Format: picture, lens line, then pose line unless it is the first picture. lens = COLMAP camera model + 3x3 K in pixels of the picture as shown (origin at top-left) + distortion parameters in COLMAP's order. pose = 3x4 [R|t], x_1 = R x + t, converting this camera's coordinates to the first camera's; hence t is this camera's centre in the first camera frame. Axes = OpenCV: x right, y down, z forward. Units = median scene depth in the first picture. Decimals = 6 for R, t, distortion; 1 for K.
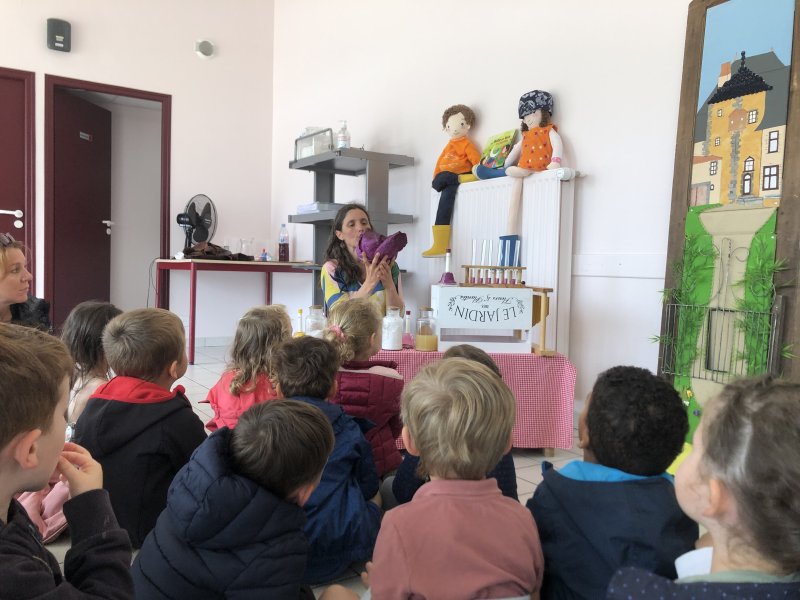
lens RADIAL K [[650.1, 0, 399.8], [0, 650.1, 299.2], [0, 0, 1]] dist [0.037682, -0.006518]
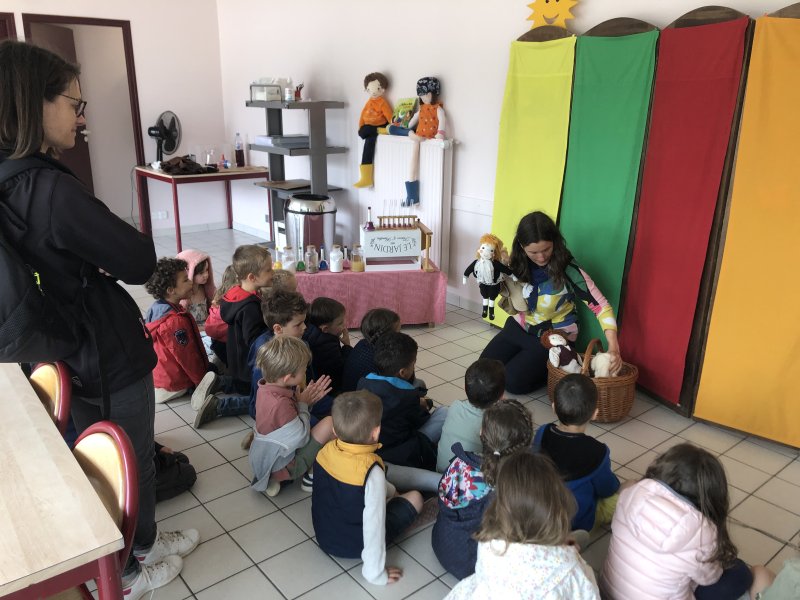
lens RADIAL K [[650.1, 0, 399.7], [0, 650.1, 300.3], [0, 0, 1]] dist [0.037682, -0.006518]
pose [[0.994751, -0.044772, 0.092012, -0.006193], [0.019223, 0.964954, 0.261713, -0.200622], [-0.100504, -0.258570, 0.960750, -0.444444]]
